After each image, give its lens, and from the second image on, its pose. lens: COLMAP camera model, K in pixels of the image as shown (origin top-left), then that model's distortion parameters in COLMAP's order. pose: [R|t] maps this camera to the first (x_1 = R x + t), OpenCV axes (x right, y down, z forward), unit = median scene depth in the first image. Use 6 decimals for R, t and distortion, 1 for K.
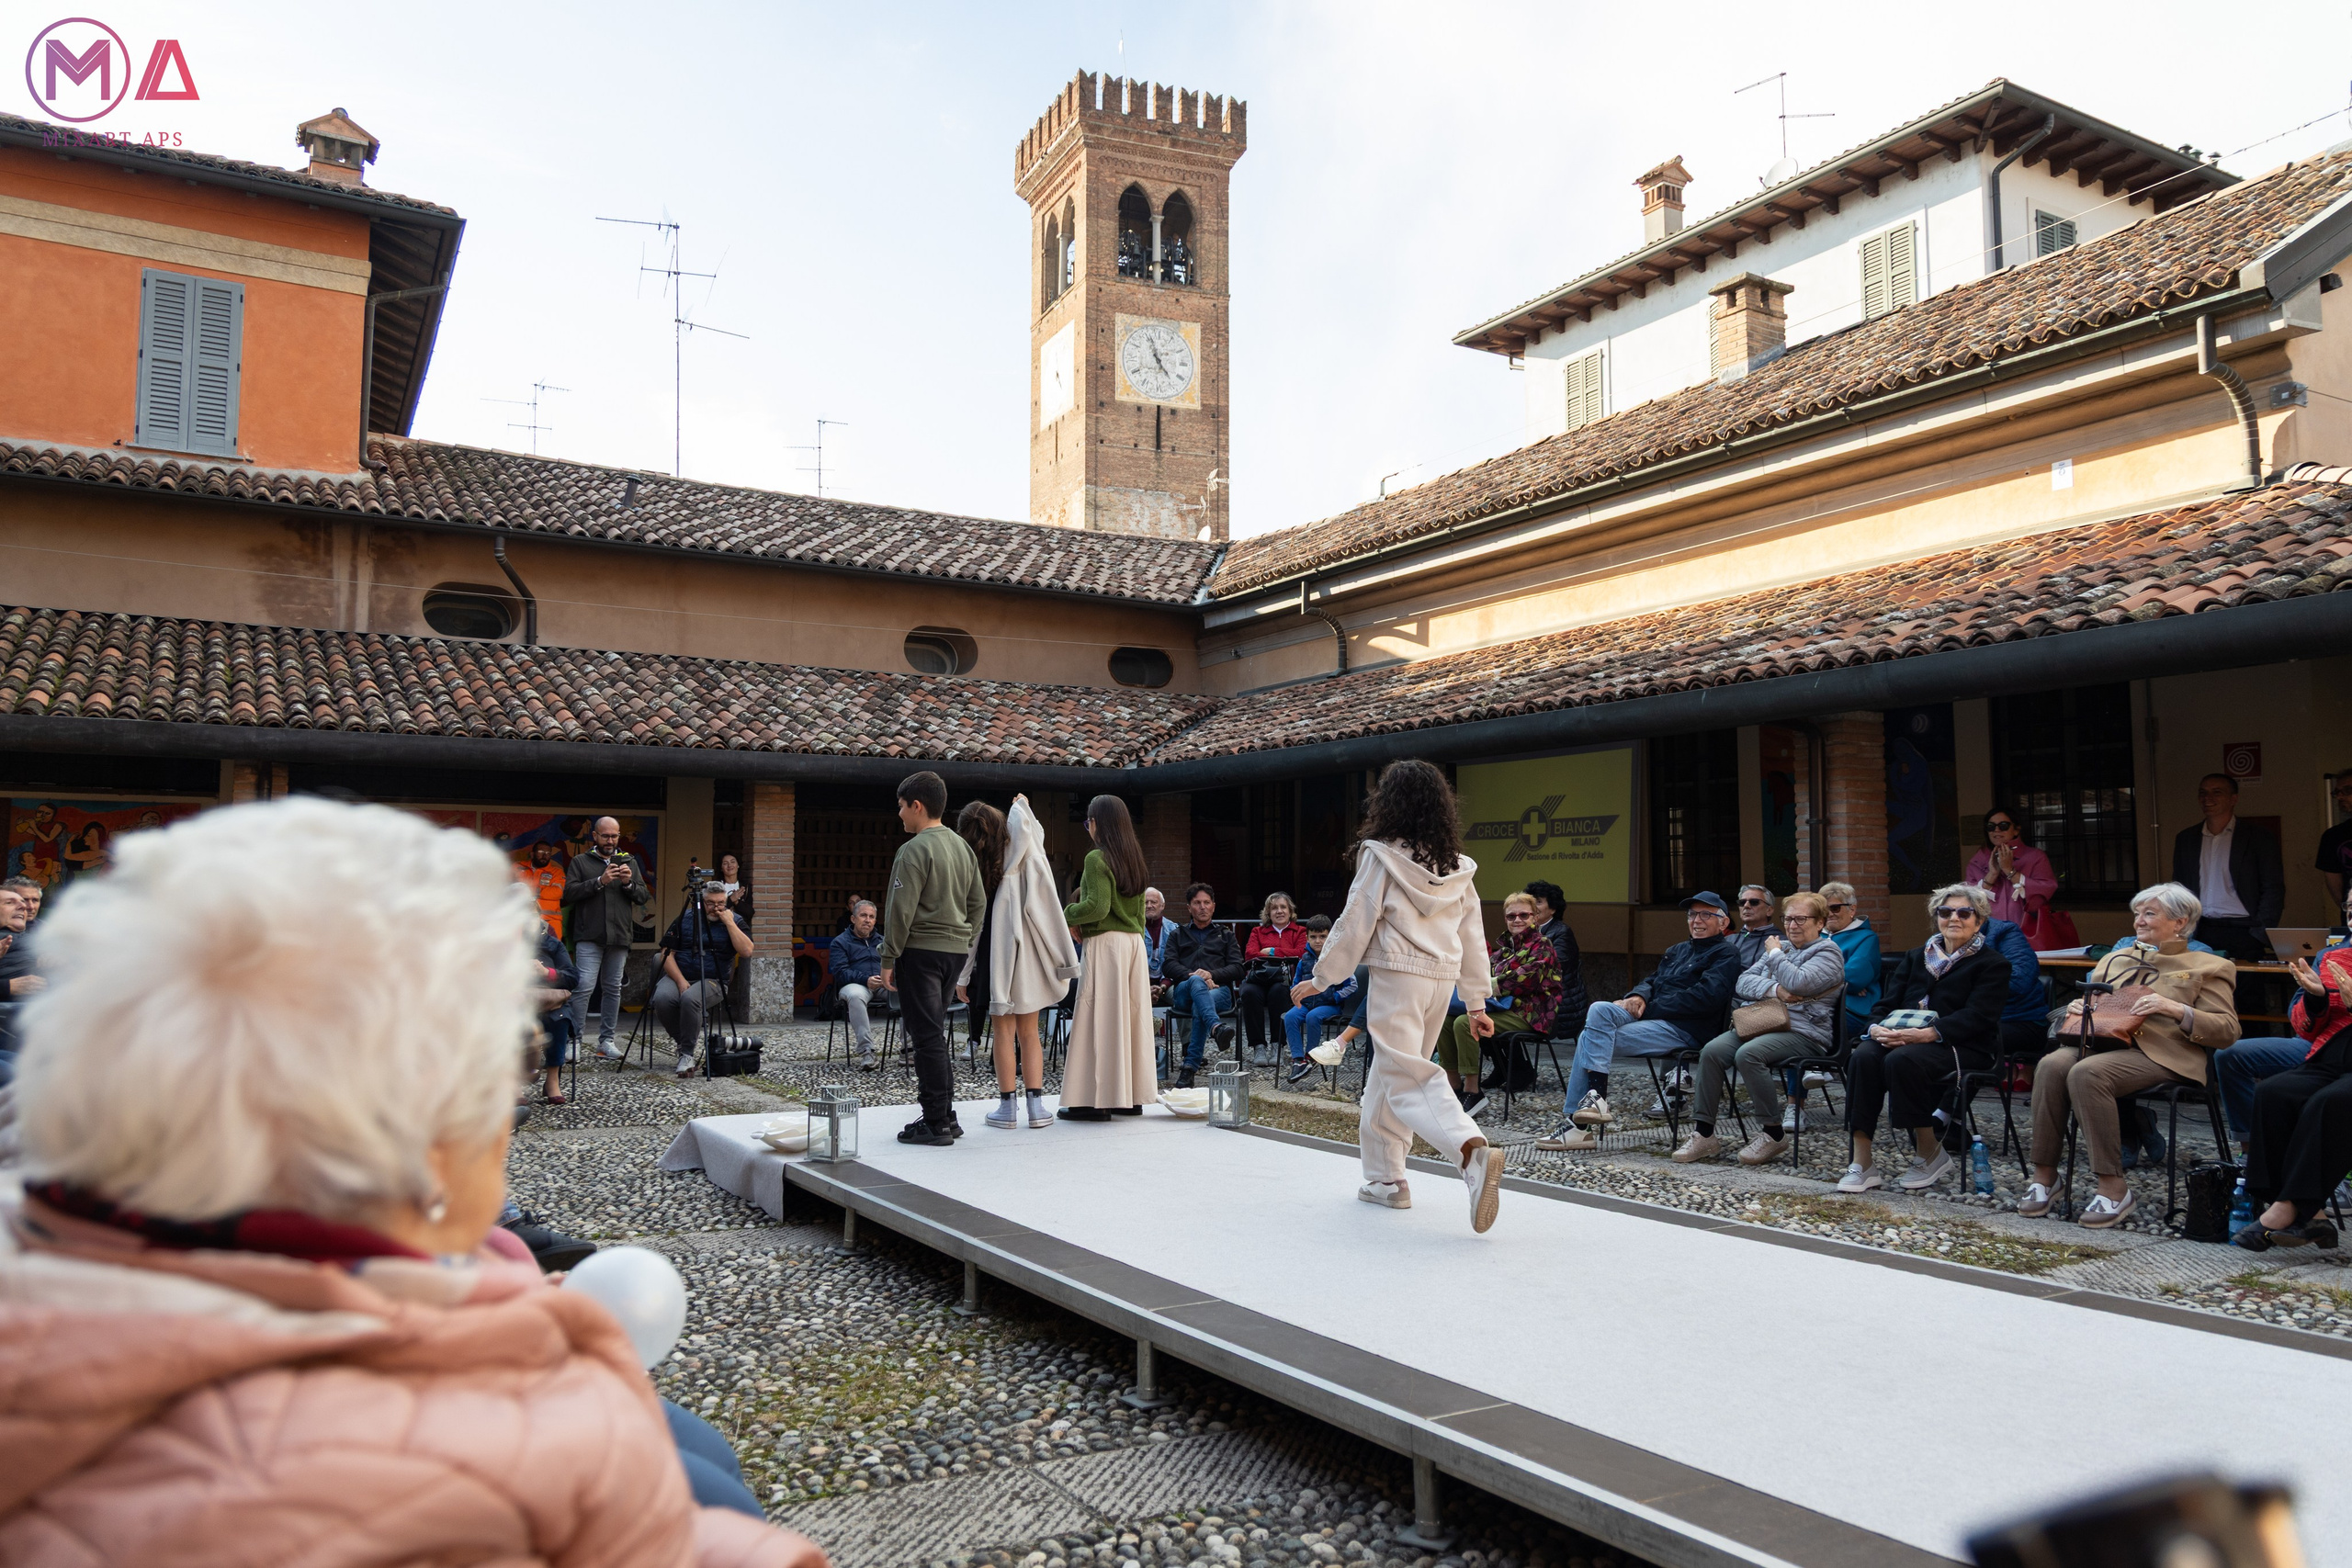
lens RADIAL K [[1668.7, 0, 1177.0], [0, 1668.7, 702.0], [0, 0, 1]] dist [0.002441, 0.002439]
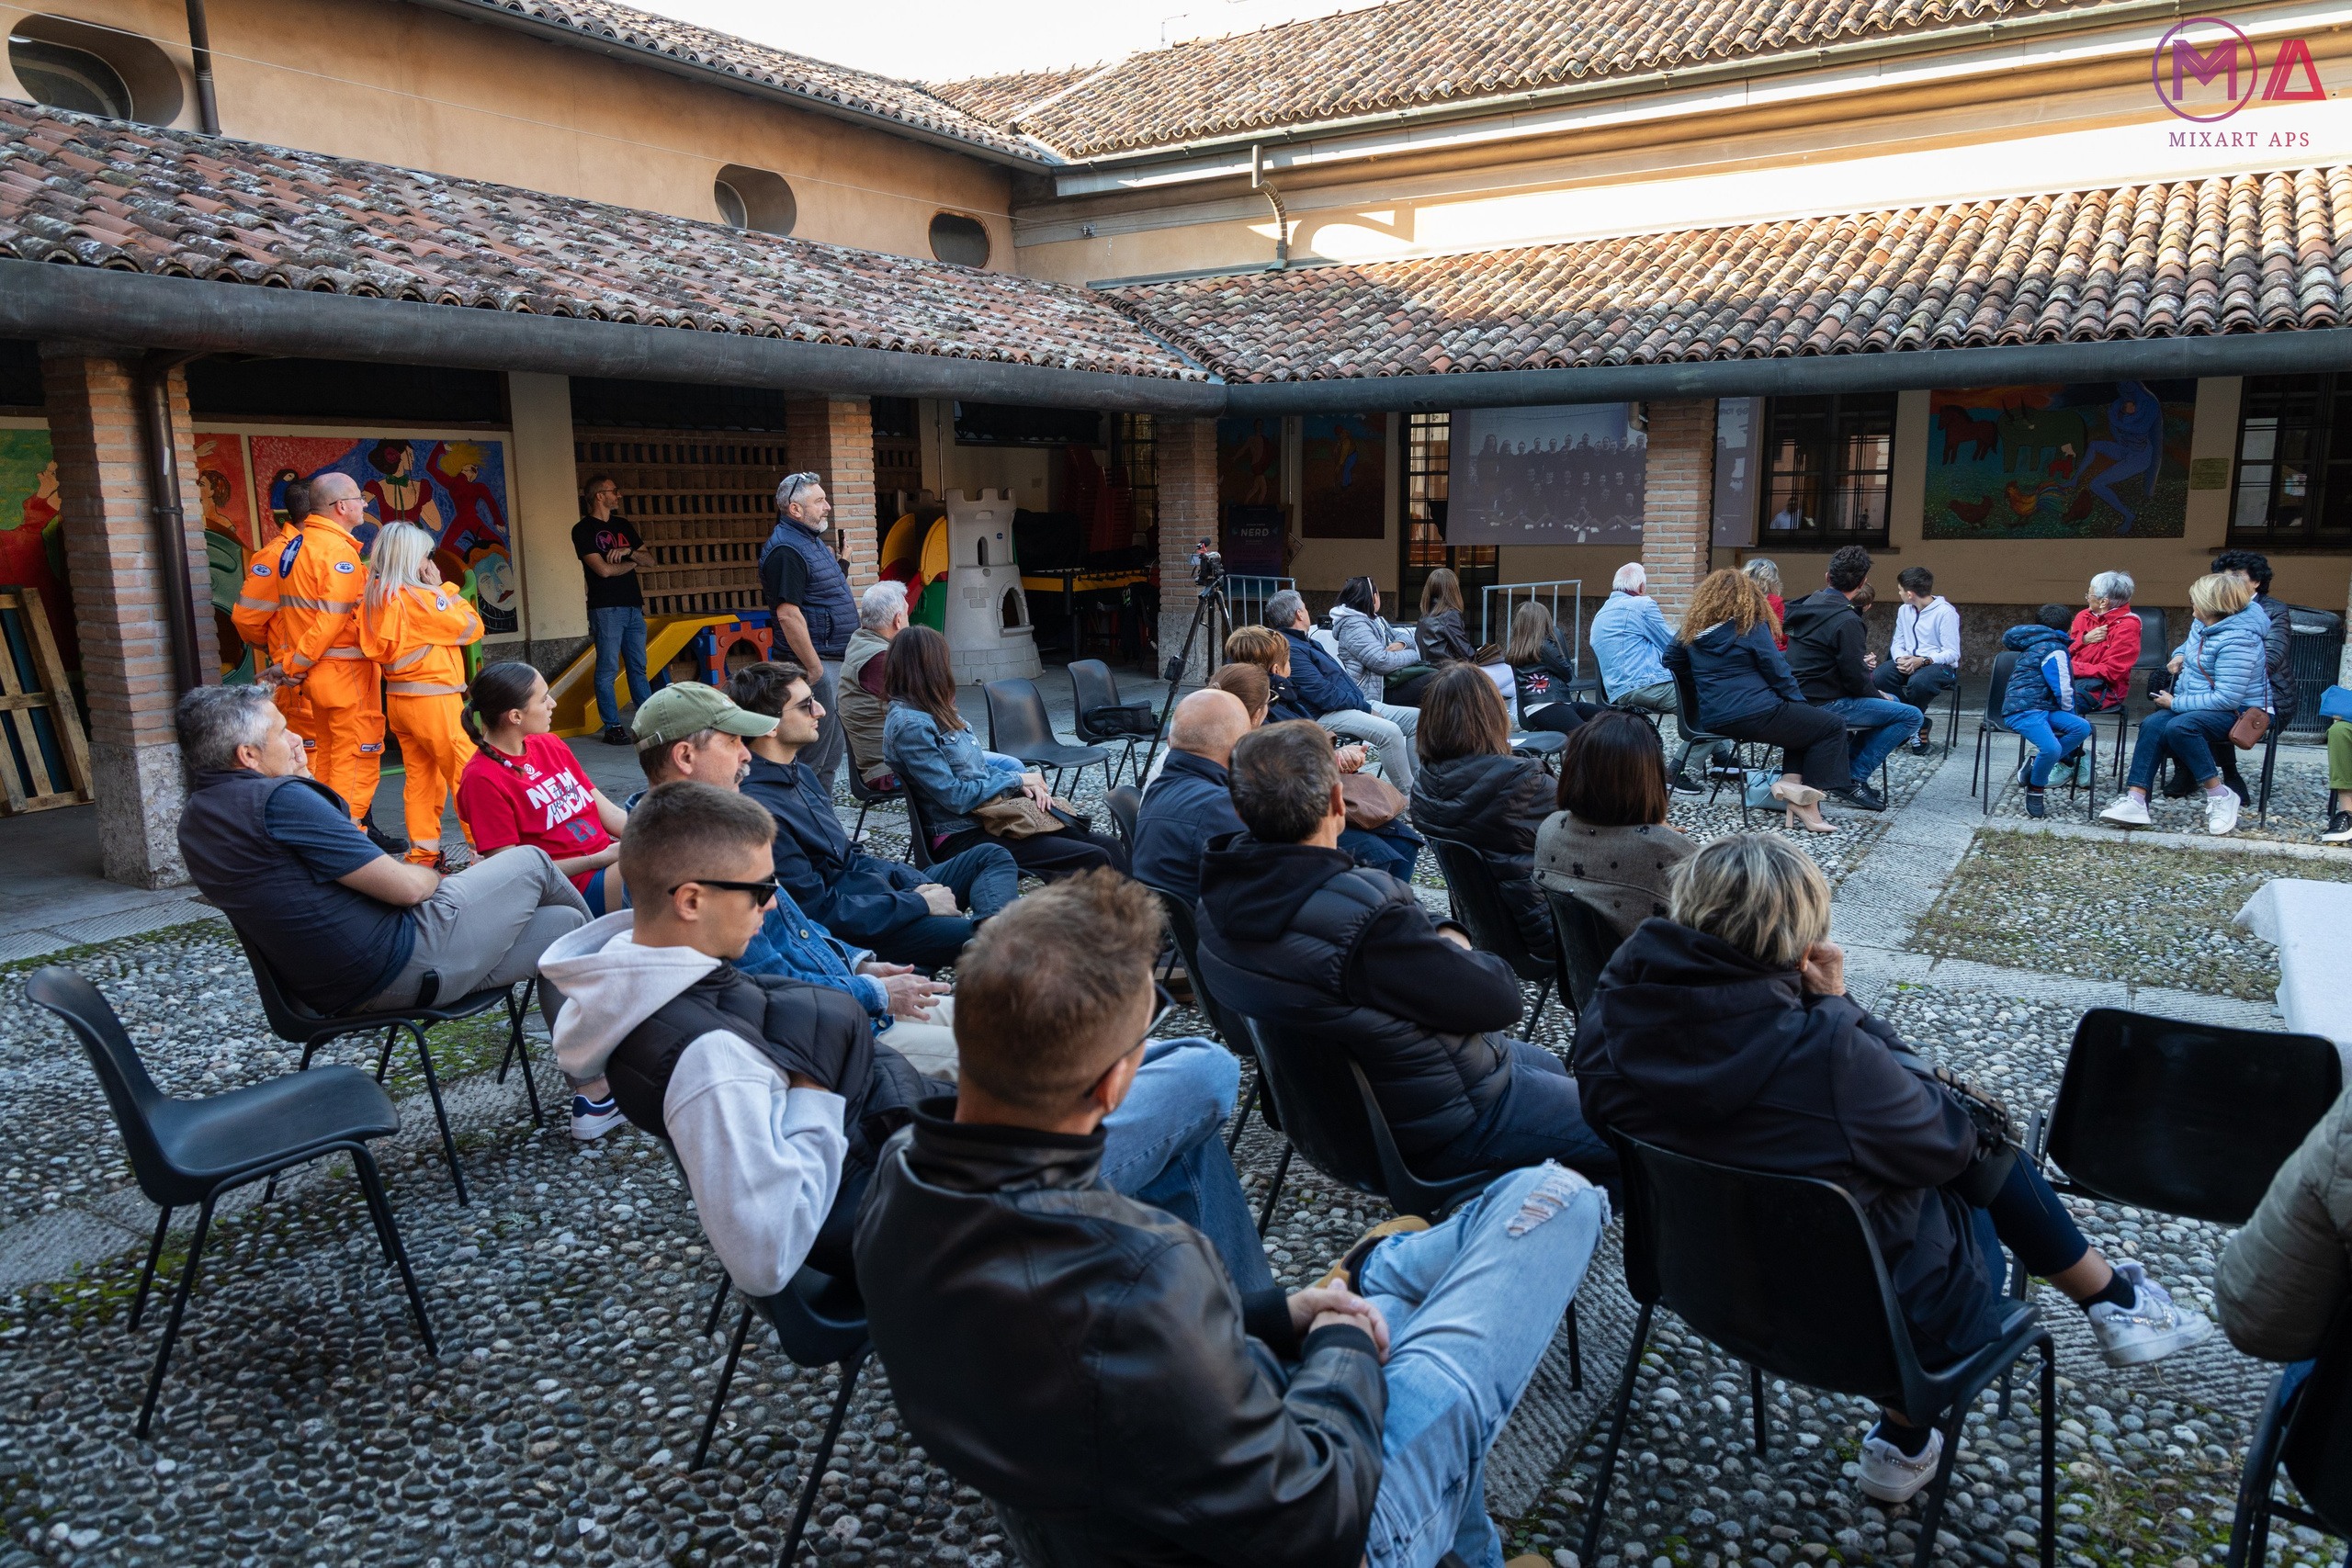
lens RADIAL K [[1594.7, 0, 1176.0], [0, 1594.7, 784.0], [0, 0, 1]] dist [0.005609, 0.007117]
pose [[0.871999, -0.097693, 0.479660, -0.392619], [-0.045855, 0.959272, 0.278738, 0.011846], [-0.487355, -0.265054, 0.832004, 0.319467]]
